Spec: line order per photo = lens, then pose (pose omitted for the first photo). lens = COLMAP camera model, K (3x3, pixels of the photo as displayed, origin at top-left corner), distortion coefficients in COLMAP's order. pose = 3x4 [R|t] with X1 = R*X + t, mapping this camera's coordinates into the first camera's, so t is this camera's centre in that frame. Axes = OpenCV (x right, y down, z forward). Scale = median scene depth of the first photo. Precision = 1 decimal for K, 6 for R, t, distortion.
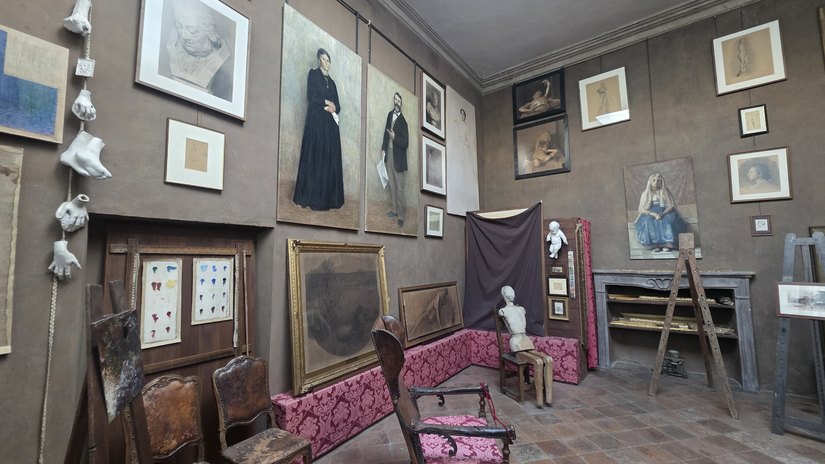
lens RADIAL K [[331.1, 0, 412.5], [0, 331.1, 232.0], [0, 0, 1]] dist [-0.000362, -0.000088]
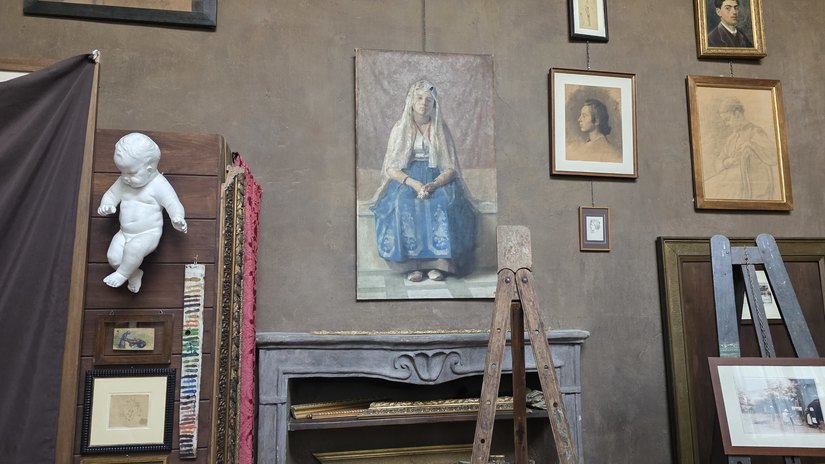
lens RADIAL K [[558.5, 0, 412.5], [0, 558.5, 232.0], [0, 0, 1]] dist [0.095819, -0.081744]
pose [[0.688310, 0.100444, 0.718429, 0.271079], [-0.059401, 0.994846, -0.082179, 0.058011], [-0.722981, 0.013890, 0.690728, 0.566764]]
